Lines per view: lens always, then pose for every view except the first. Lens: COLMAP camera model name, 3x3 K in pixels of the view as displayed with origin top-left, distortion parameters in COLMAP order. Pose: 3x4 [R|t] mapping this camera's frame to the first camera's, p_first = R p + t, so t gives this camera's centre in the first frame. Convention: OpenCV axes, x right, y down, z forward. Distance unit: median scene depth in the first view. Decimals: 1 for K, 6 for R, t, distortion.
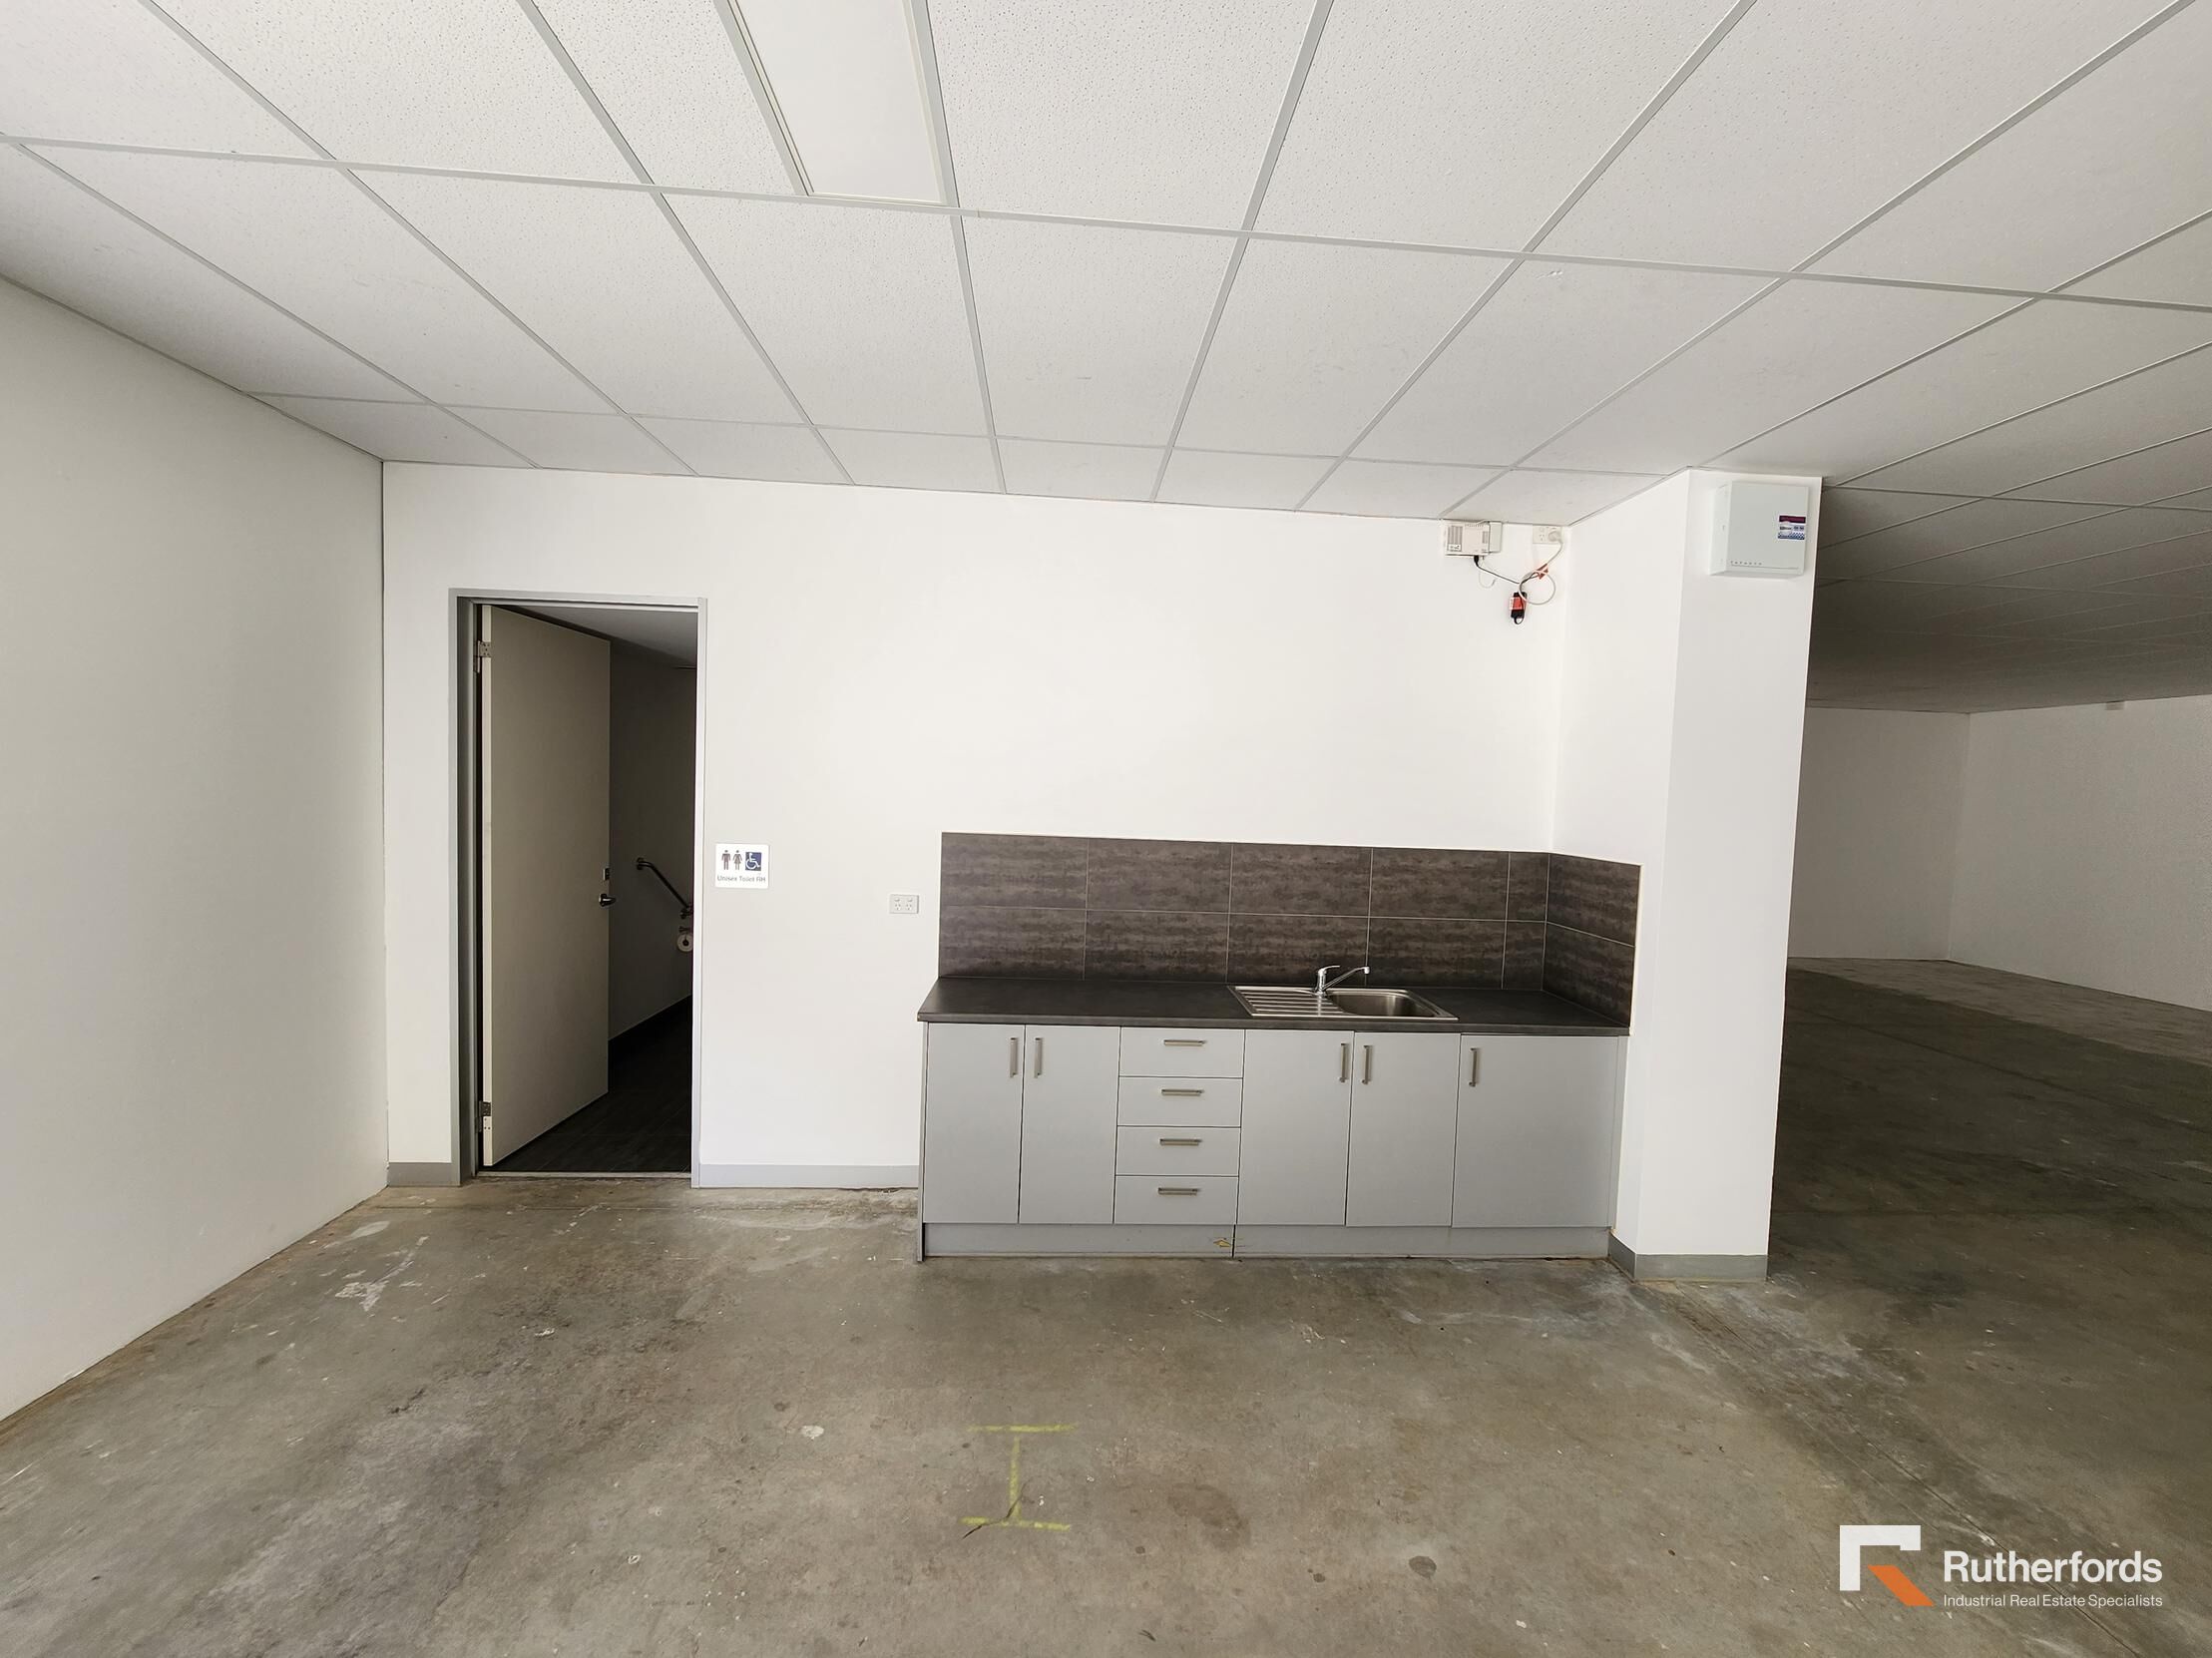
lens RADIAL K [[903.2, 0, 1102.8], [0, 903.2, 835.9], [0, 0, 1]] dist [-0.005333, -0.000406]
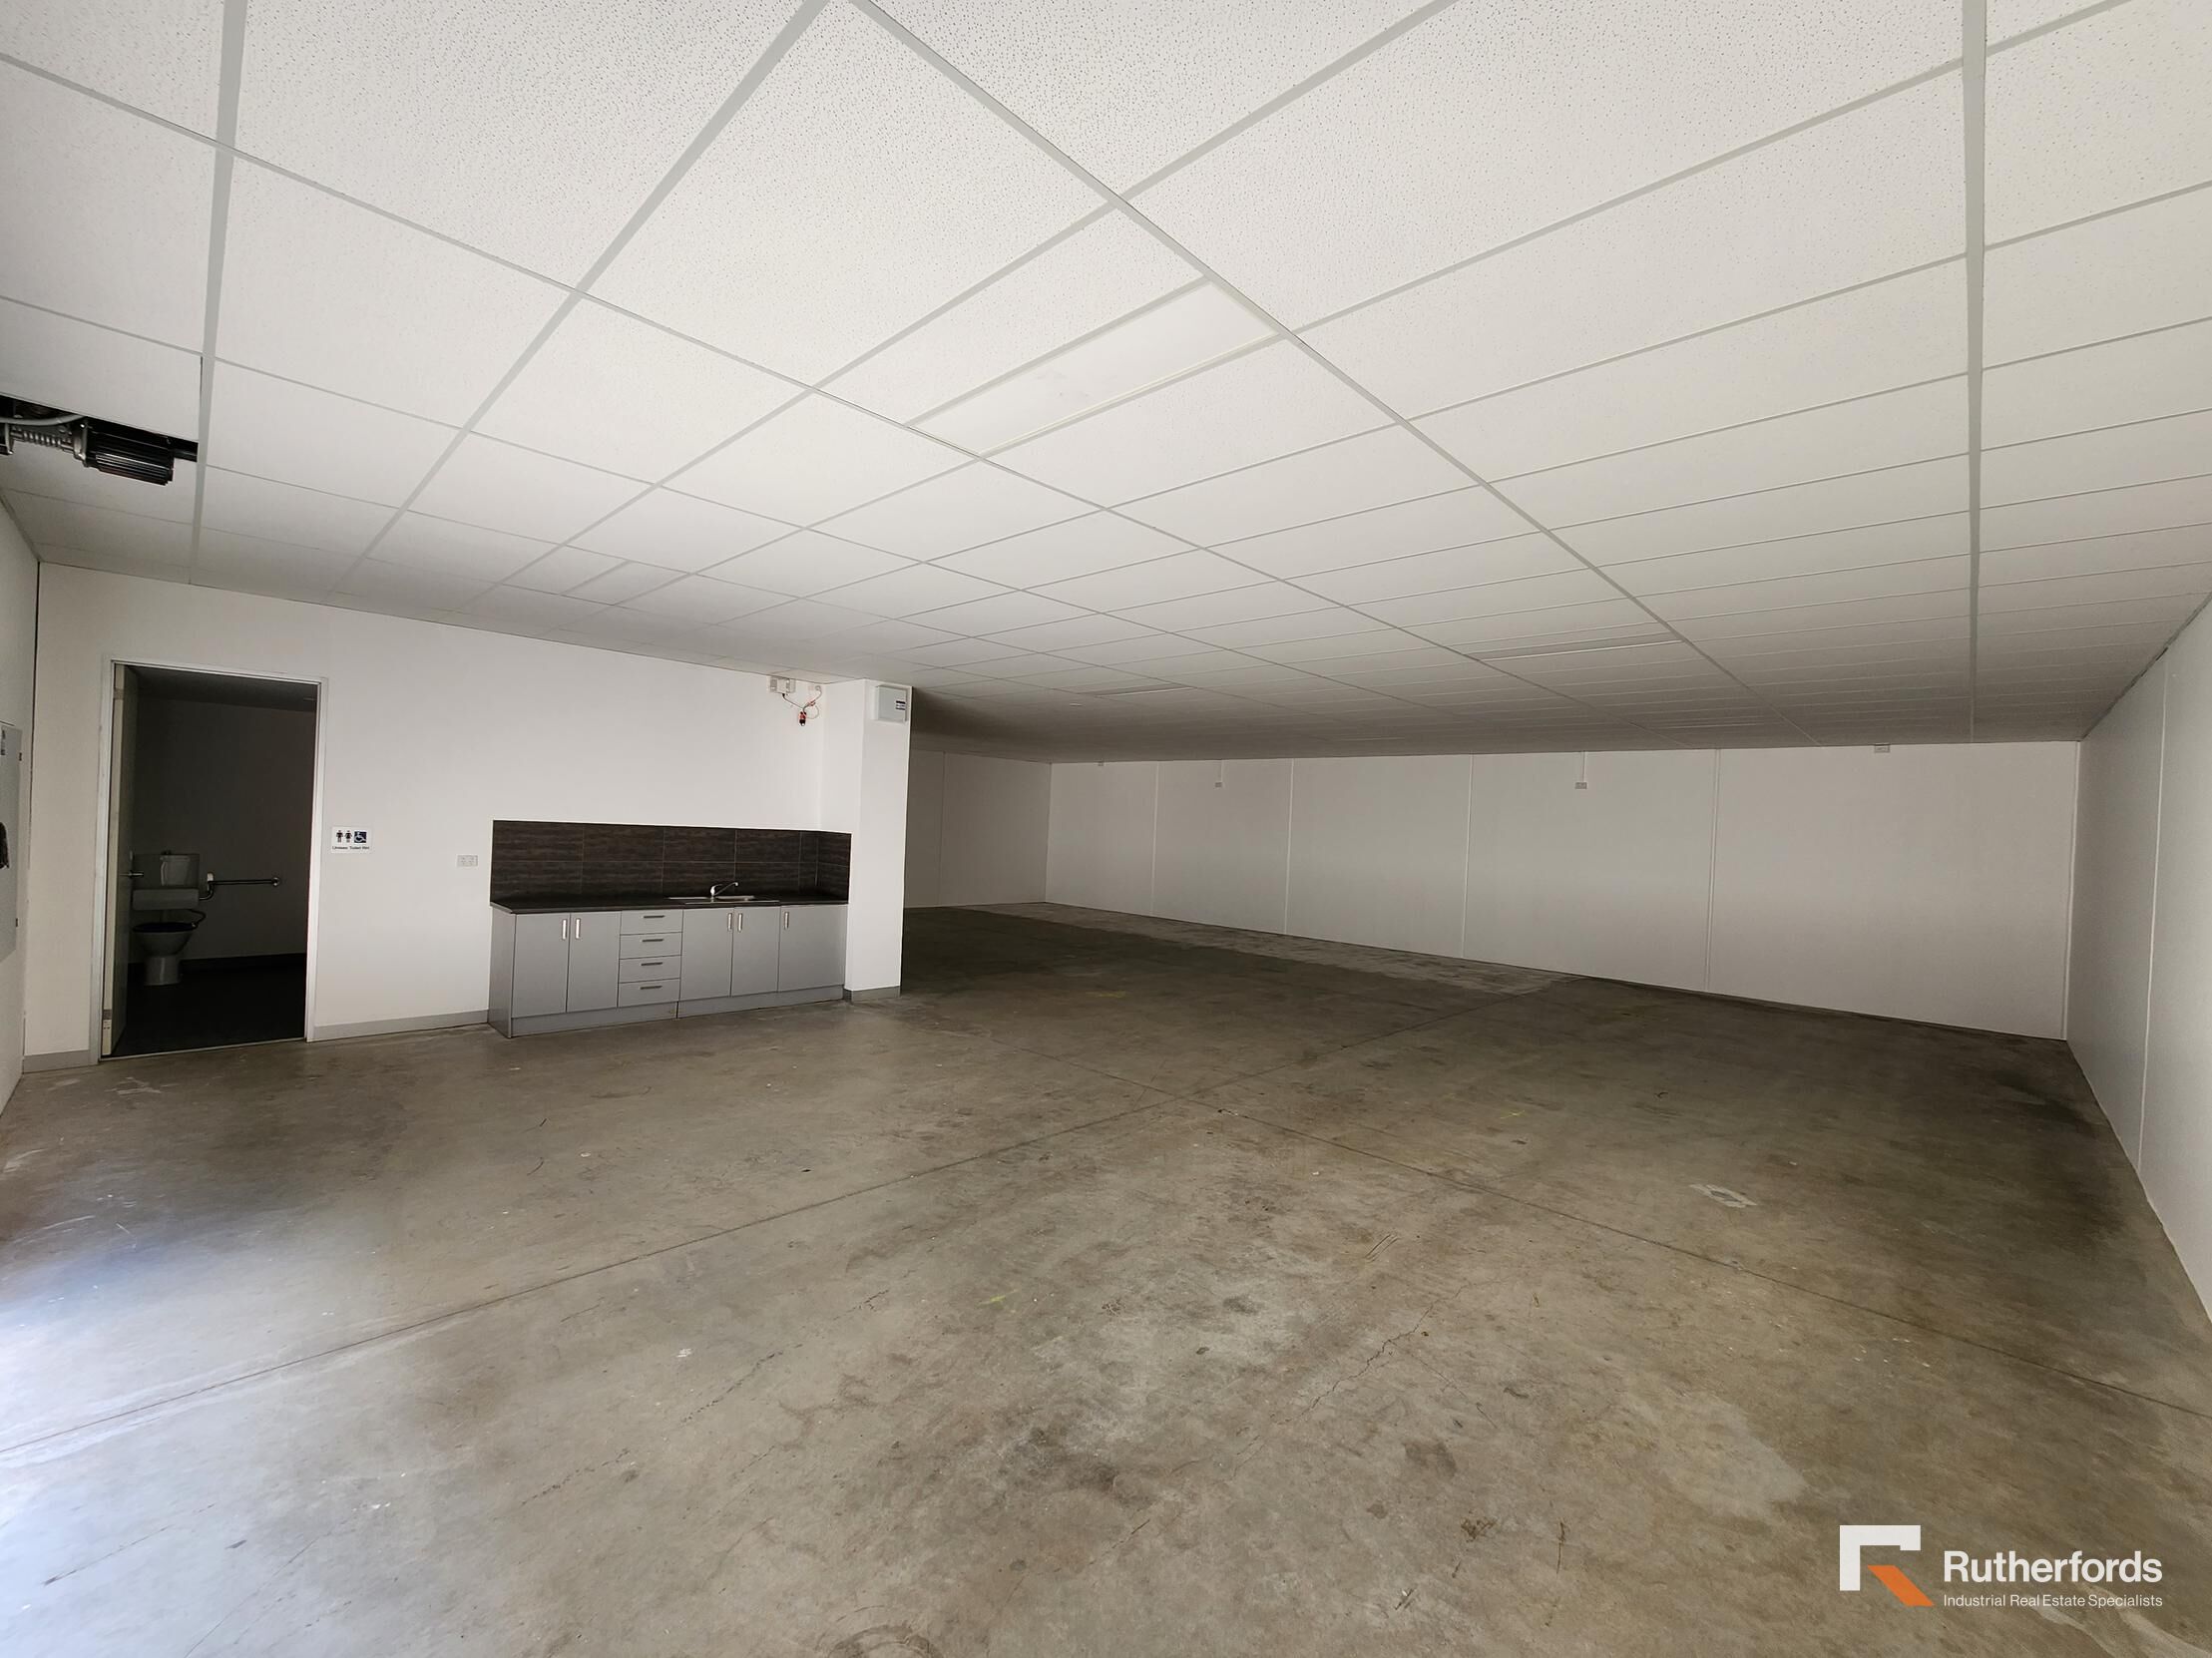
lens RADIAL K [[840.4, 0, 1102.8], [0, 840.4, 833.8], [0, 0, 1]] dist [-0.001949, -0.000071]
pose [[0.723557, -0.009111, 0.690204, -0.464389], [0.015245, 0.999880, -0.002784, 0.047235], [-0.690096, 0.012537, 0.723609, -1.071413]]
